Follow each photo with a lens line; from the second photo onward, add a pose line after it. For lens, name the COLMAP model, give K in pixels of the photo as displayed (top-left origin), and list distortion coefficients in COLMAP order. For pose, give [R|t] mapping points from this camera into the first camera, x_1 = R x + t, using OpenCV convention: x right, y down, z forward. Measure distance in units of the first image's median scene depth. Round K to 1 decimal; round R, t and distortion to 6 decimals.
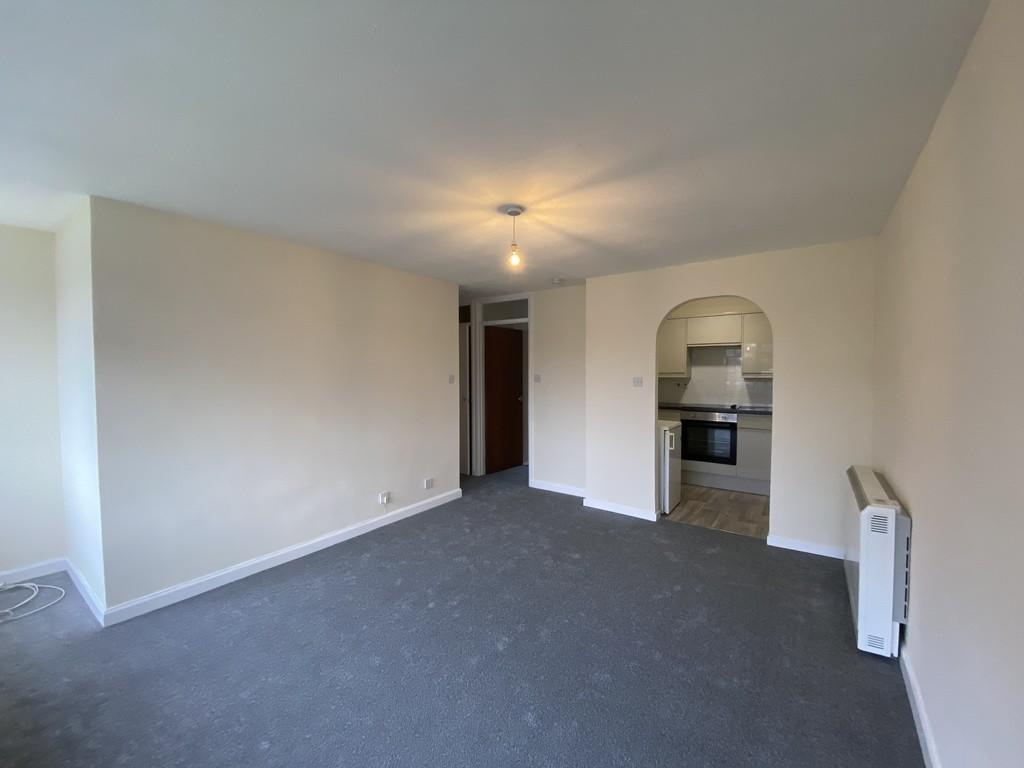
lens RADIAL K [[409.8, 0, 512.0], [0, 409.8, 384.0], [0, 0, 1]] dist [0.001994, -0.000242]
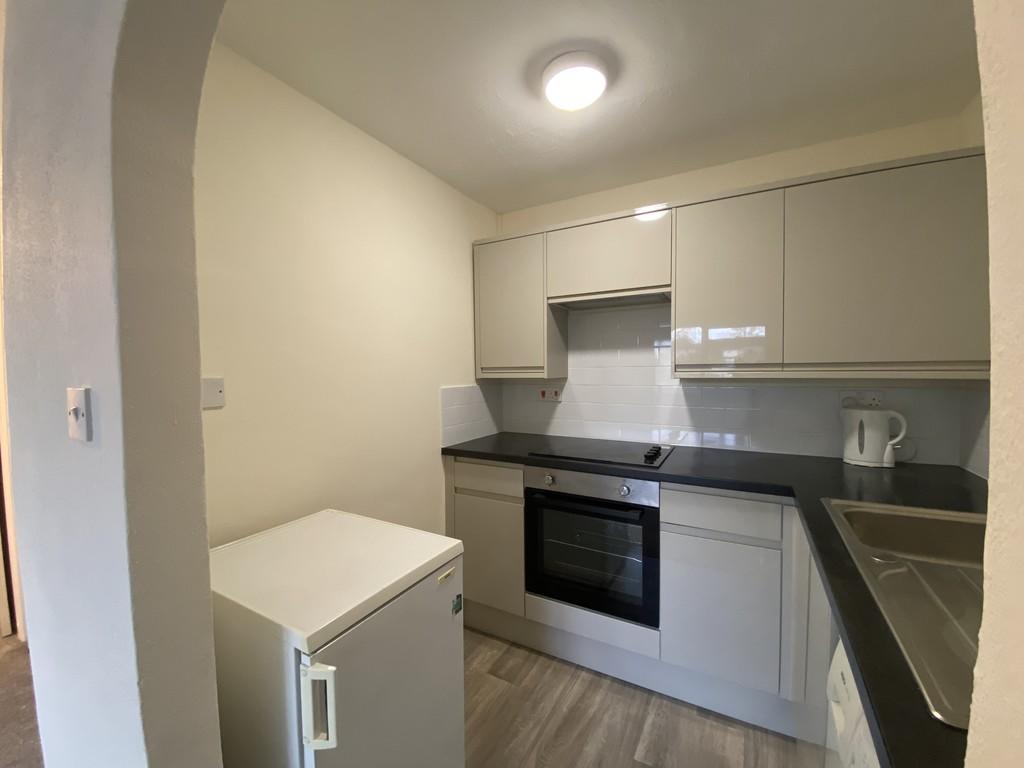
lens RADIAL K [[412.8, 0, 512.0], [0, 412.8, 384.0], [0, 0, 1]] dist [0.000035, 0.000011]
pose [[0.993123, -0.013507, 0.116291, 0.356584], [0.013234, 0.999908, 0.003112, -0.012704], [-0.116322, -0.001552, 0.993210, 0.616981]]
